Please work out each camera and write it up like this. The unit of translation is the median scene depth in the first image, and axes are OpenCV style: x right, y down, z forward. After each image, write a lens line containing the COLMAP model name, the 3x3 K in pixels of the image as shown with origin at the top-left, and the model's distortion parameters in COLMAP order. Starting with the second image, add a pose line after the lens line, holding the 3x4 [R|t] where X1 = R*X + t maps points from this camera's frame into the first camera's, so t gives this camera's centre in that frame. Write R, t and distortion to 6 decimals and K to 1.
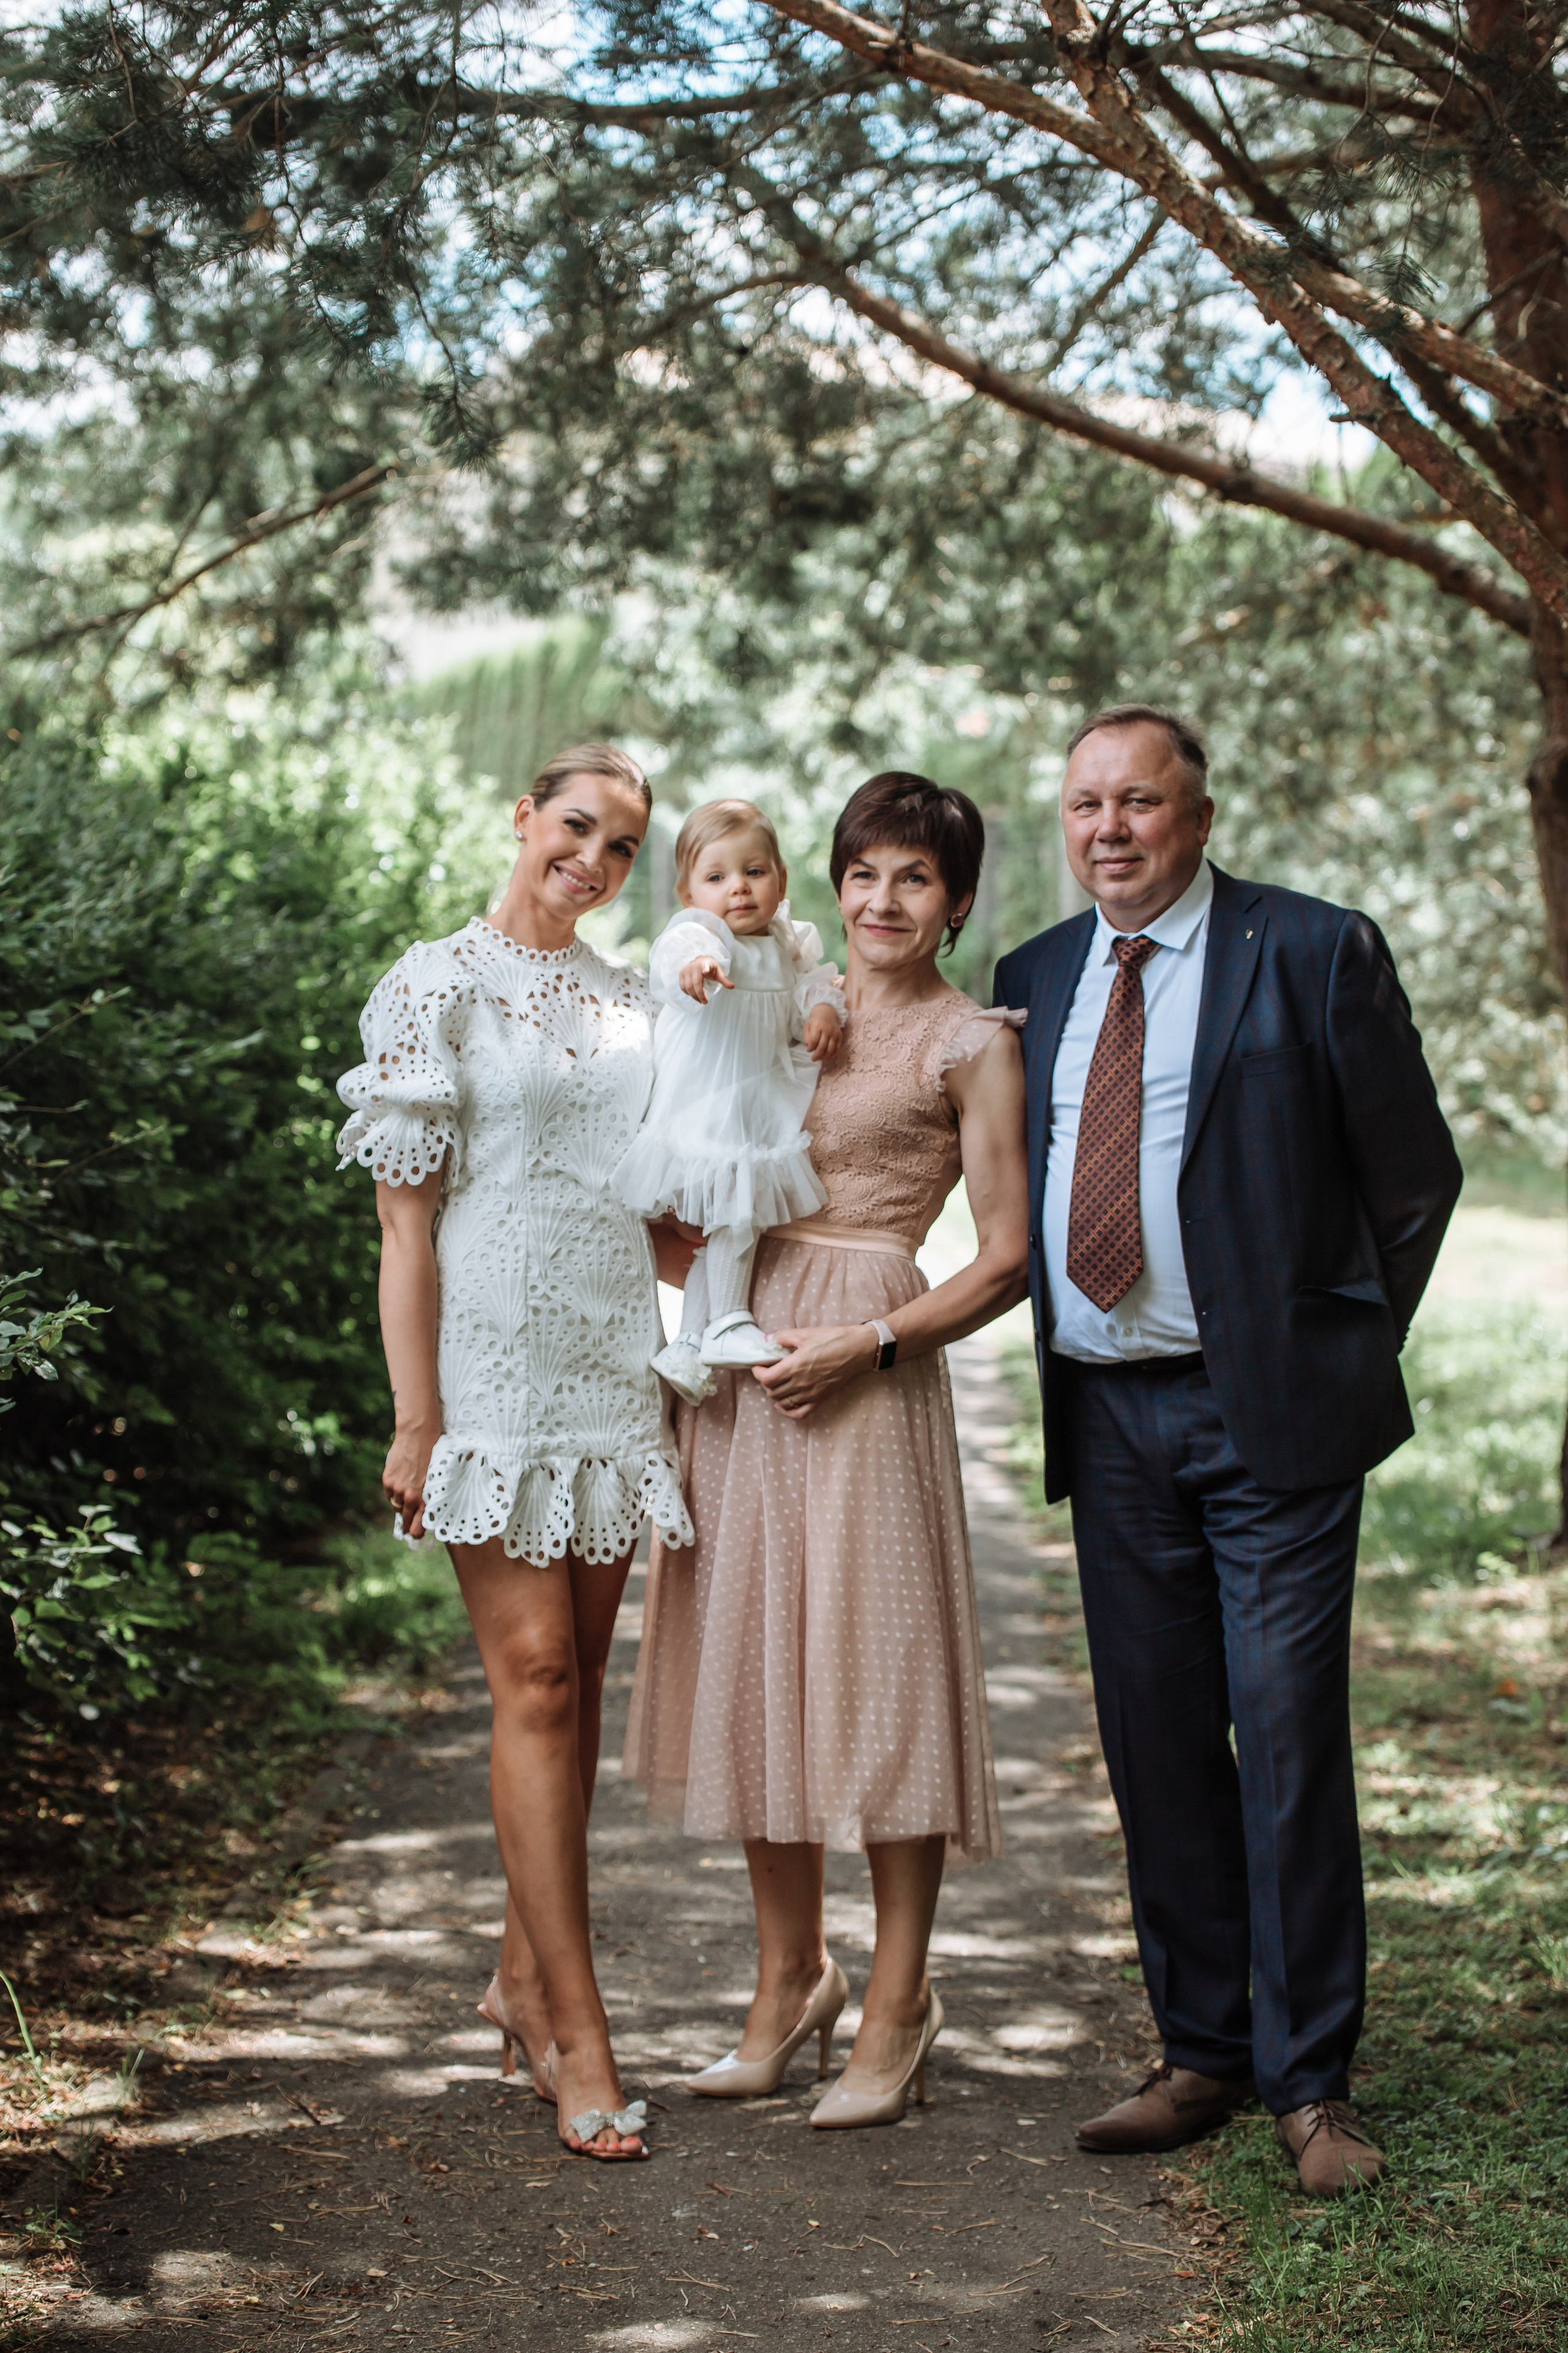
lens RADIAL K [[5127.1, 0, 743.6], [0, 5127.1, 1177.9], [0, 0, 1]] dist [-0.168198, -0.003045]
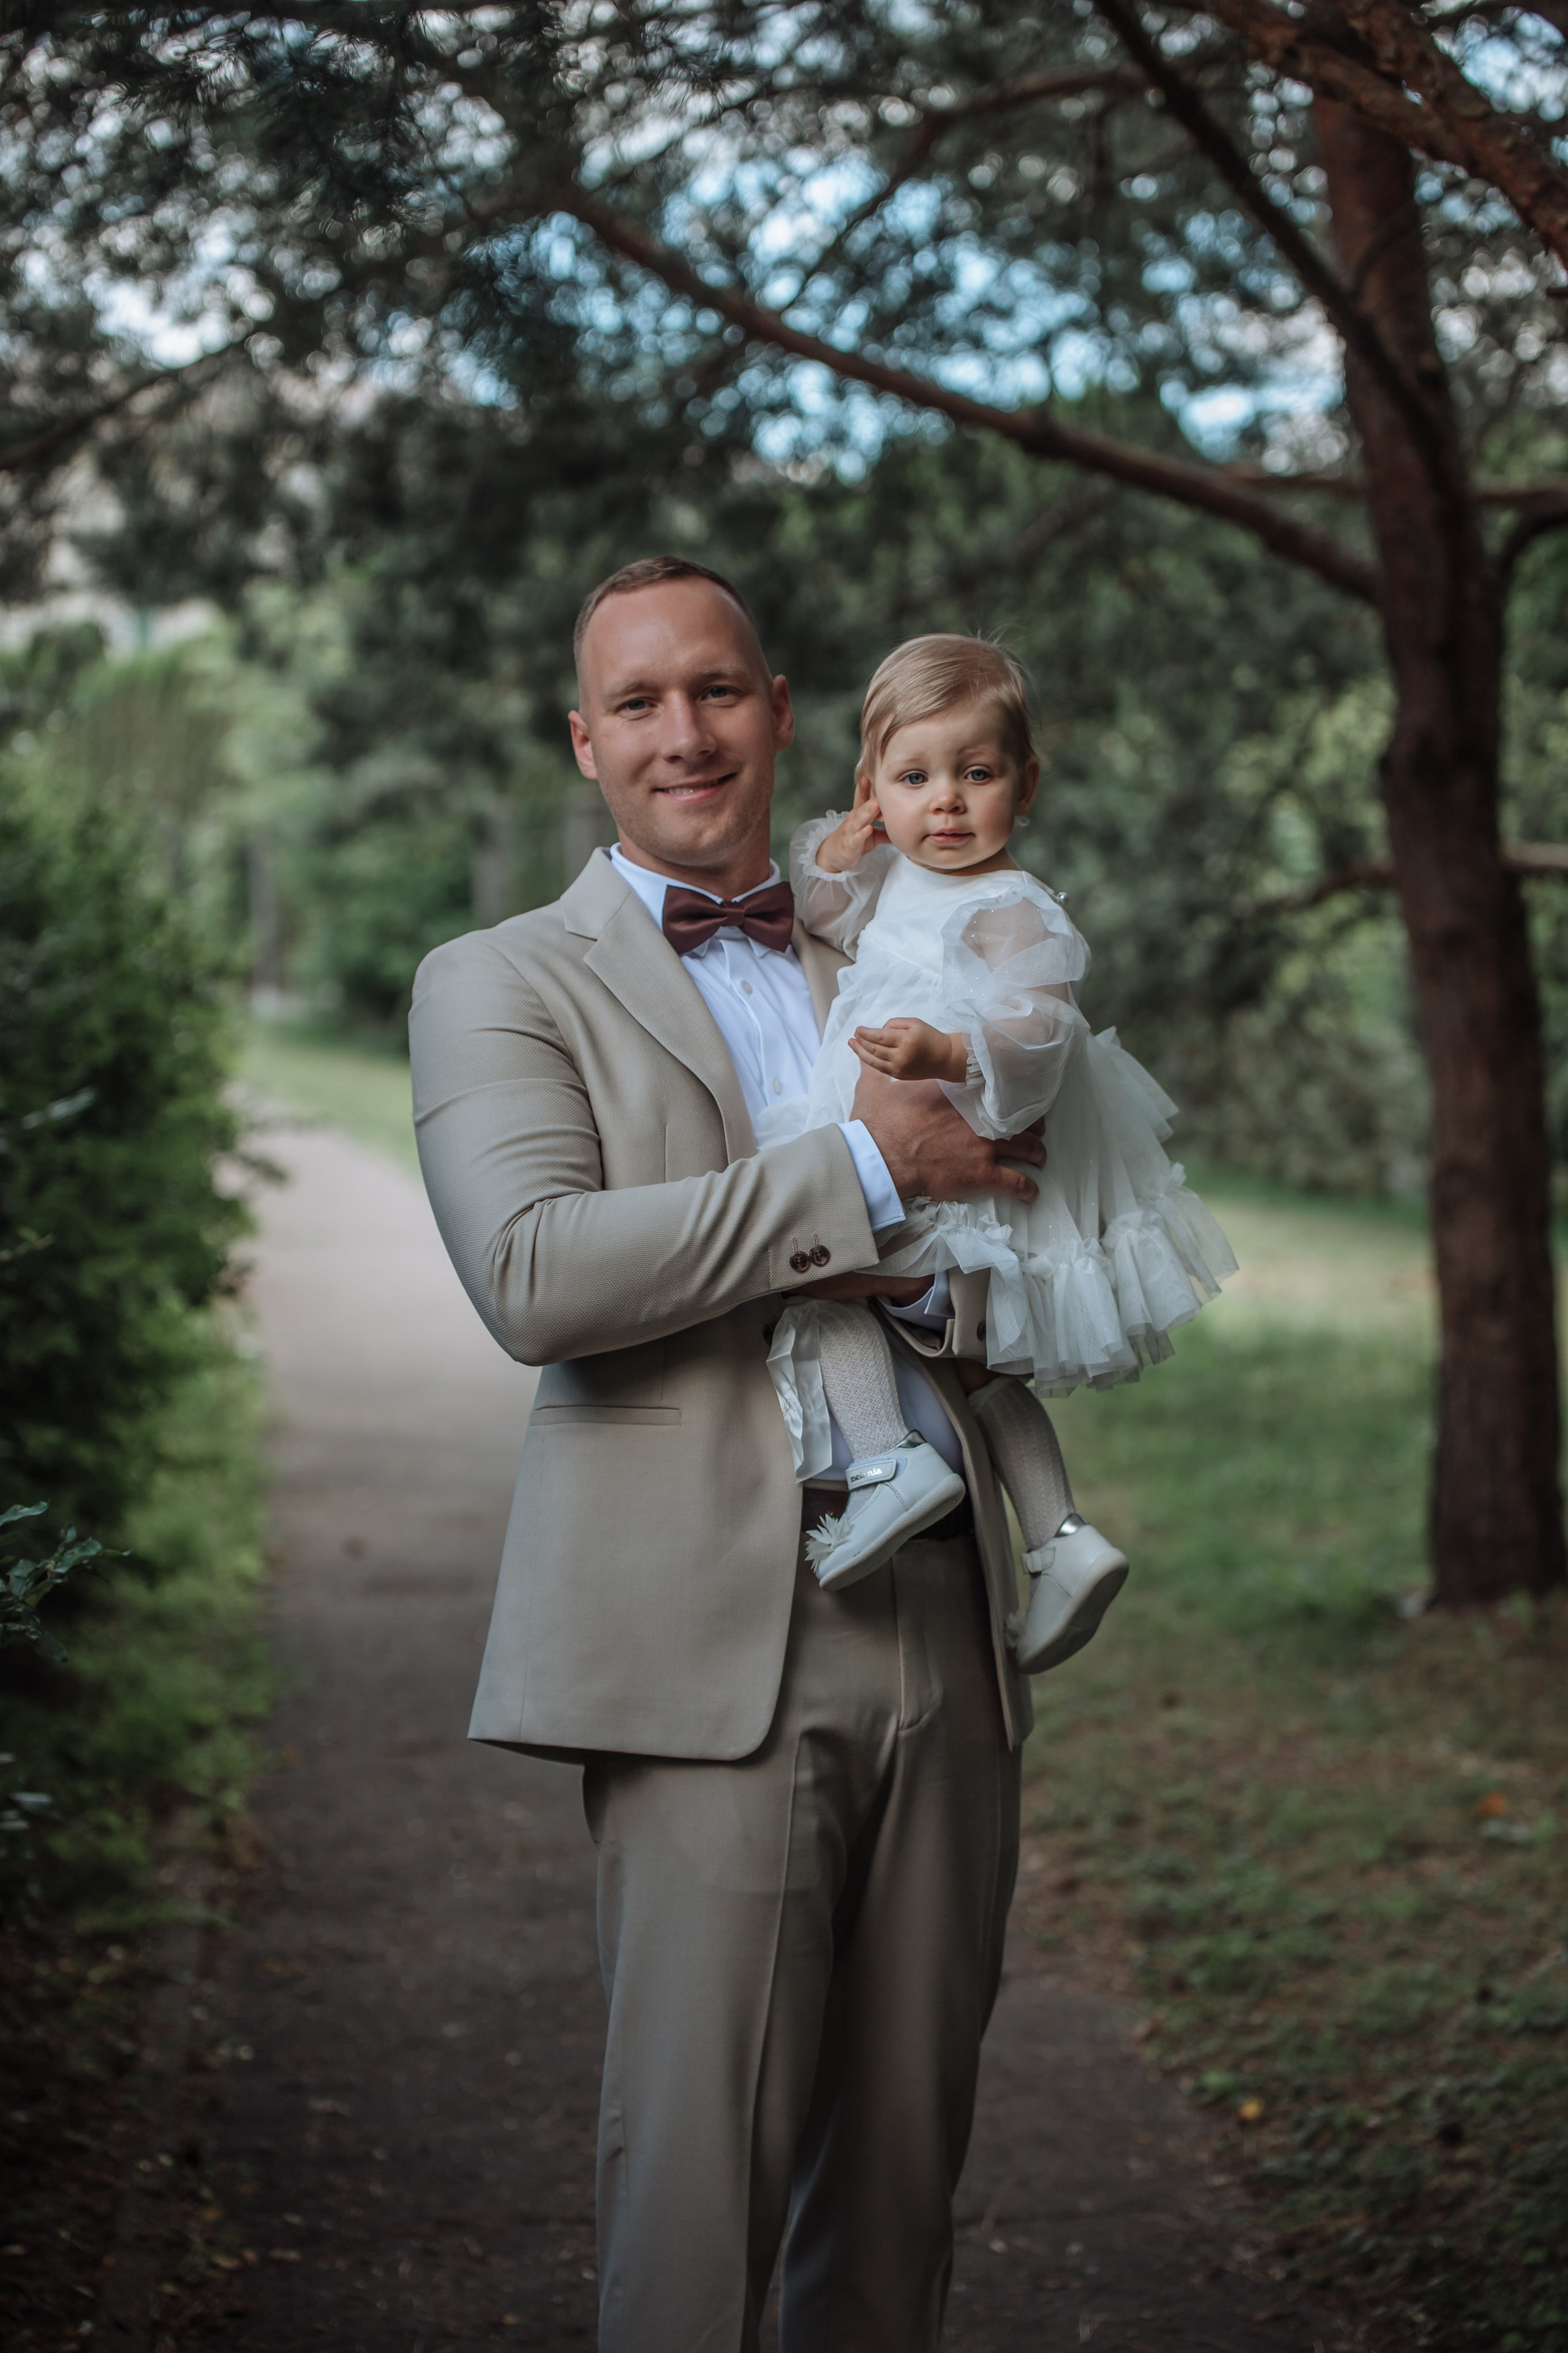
lens RADIAL K [[4803.7, 0, 784.0], [0, 4803.7, 1176.5], [0, 0, 1]] dist [-0.158944, 0.261967]
pose [[0.991934, -0.023749, 0.124509, -0.054673], [0.022859, 0.999702, 0.008569, -0.013443], [-0.124675, -0.005653, 0.992182, 0.166362]]
